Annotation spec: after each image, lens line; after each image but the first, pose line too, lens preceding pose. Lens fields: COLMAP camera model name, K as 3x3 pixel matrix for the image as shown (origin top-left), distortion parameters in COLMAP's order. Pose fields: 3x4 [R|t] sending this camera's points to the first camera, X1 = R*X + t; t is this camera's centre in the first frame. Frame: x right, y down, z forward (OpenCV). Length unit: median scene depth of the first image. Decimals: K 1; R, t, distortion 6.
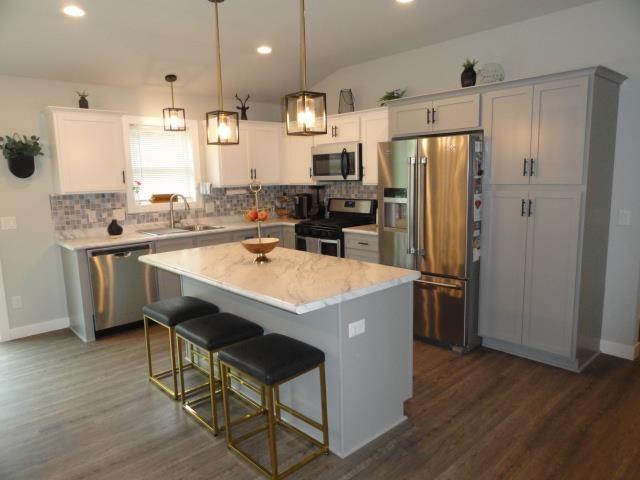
lens RADIAL K [[445.6, 0, 320.0], [0, 445.6, 240.0], [0, 0, 1]] dist [-0.006305, 0.000598]
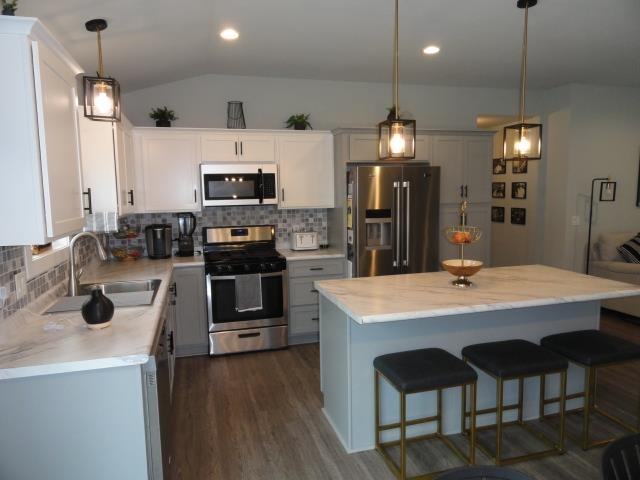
lens RADIAL K [[445.6, 0, 320.0], [0, 445.6, 240.0], [0, 0, 1]] dist [-0.006305, 0.000598]
pose [[0.453828, -0.083281, 0.887189, -0.725326], [0.137658, 0.990223, 0.022535, -0.072324], [-0.880392, 0.111902, 0.460855, 0.529062]]
